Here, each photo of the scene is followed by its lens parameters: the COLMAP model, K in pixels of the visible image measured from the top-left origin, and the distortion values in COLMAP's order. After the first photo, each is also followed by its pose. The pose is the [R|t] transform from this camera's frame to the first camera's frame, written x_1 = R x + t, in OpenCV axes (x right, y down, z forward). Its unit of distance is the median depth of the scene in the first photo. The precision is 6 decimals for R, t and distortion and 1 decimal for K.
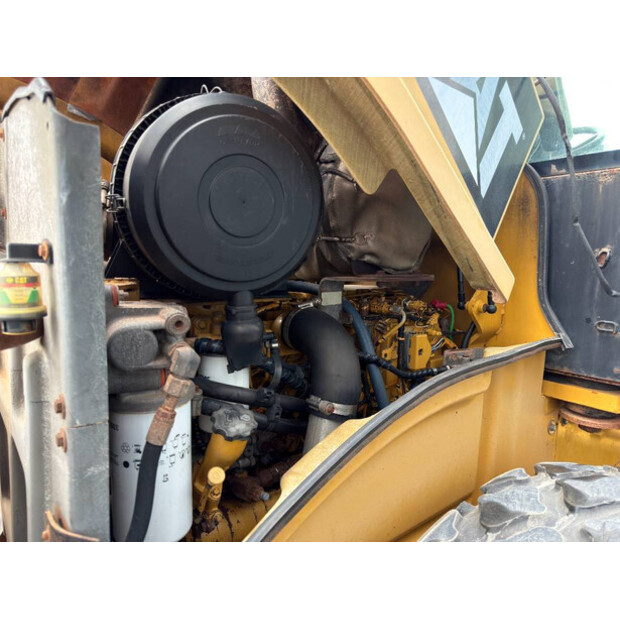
lens RADIAL K [[430.6, 0, 309.0], [0, 430.6, 311.6], [0, 0, 1]] dist [-0.001803, -0.002810]
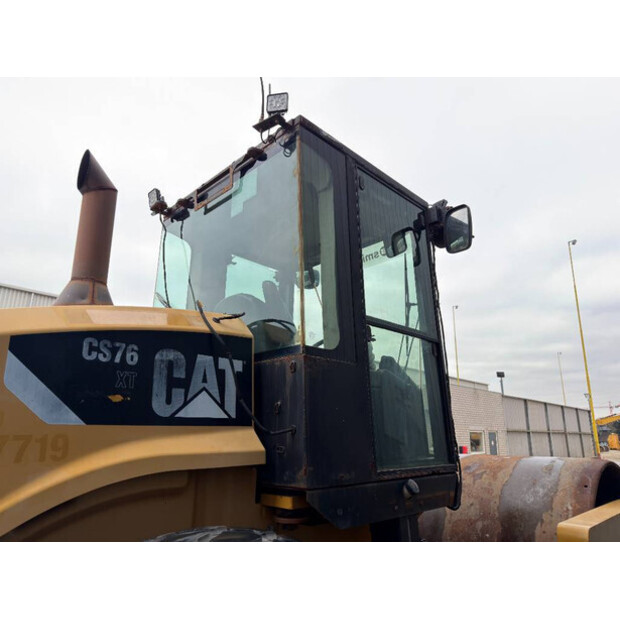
lens RADIAL K [[430.6, 0, 307.3], [0, 430.6, 306.8], [0, 0, 1]] dist [-0.001803, -0.002810]
pose [[0.993216, 0.016961, 0.115037, 0.583979], [0.032915, 0.907838, -0.418028, 0.223954], [-0.111525, 0.418979, 0.901121, -0.702144]]
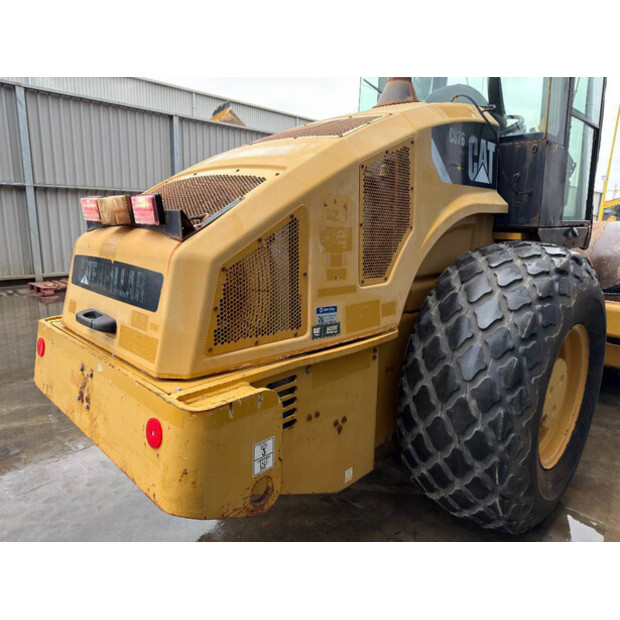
lens RADIAL K [[430.6, 0, 304.7], [0, 430.6, 313.0], [0, 0, 1]] dist [-0.001803, -0.002810]
pose [[0.994081, -0.023633, 0.106038, -0.837240], [0.014322, 0.996042, 0.087722, 0.426106], [-0.107691, -0.085684, 0.990485, -1.433548]]
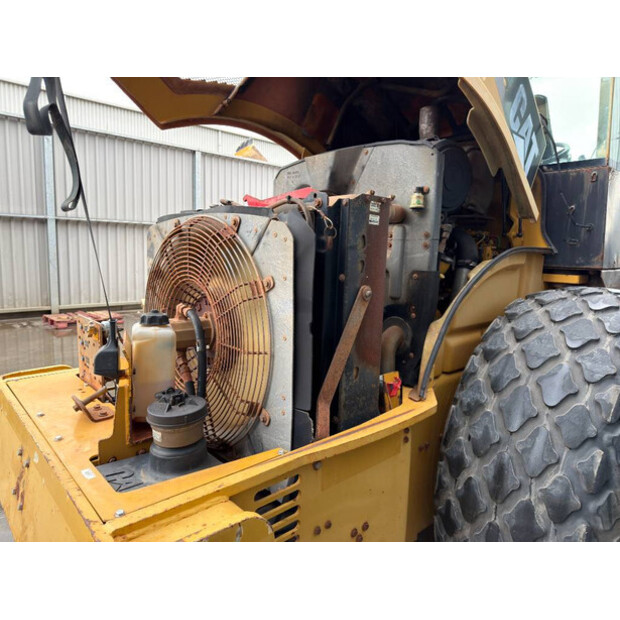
lens RADIAL K [[430.6, 0, 311.3], [0, 430.6, 309.7], [0, 0, 1]] dist [-0.001803, -0.002810]
pose [[0.997249, -0.003962, 0.074015, -0.757692], [0.003482, 0.999972, 0.006617, 0.345721], [-0.074039, -0.006342, 0.997235, -1.028787]]
